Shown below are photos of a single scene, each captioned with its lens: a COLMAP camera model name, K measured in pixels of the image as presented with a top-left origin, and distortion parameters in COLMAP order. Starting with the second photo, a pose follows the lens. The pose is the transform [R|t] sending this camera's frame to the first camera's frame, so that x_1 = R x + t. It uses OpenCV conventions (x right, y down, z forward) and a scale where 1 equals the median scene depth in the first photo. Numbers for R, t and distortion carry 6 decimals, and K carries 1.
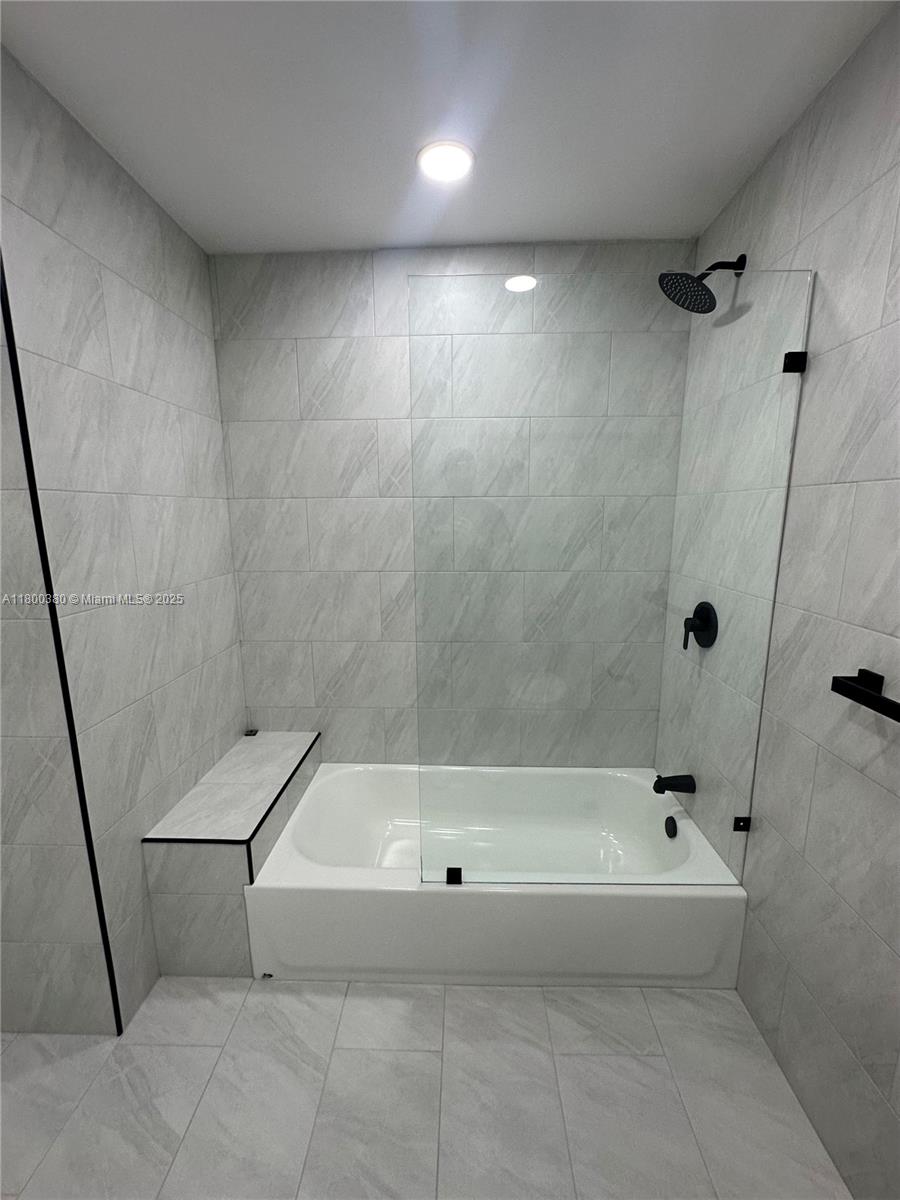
lens RADIAL K [[479.9, 0, 447.6], [0, 479.9, 597.8], [0, 0, 1]] dist [-0.005704, 0.001729]
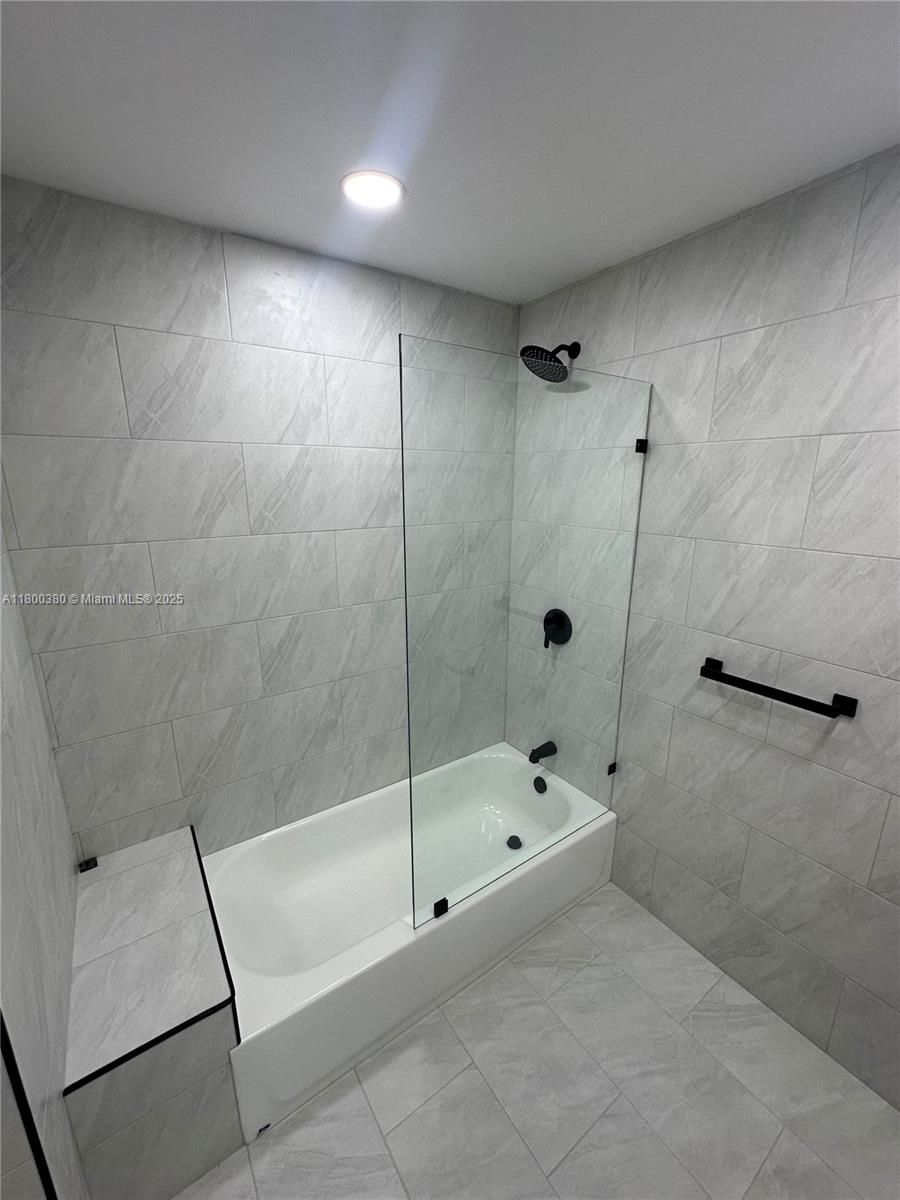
lens RADIAL K [[479.9, 0, 451.7], [0, 479.9, 599.3], [0, 0, 1]] dist [-0.005704, 0.001729]
pose [[0.804651, -0.138088, 0.577467, -0.464539], [0.100944, 0.990237, 0.096135, -0.184662], [-0.585104, -0.019064, 0.810734, 0.136989]]
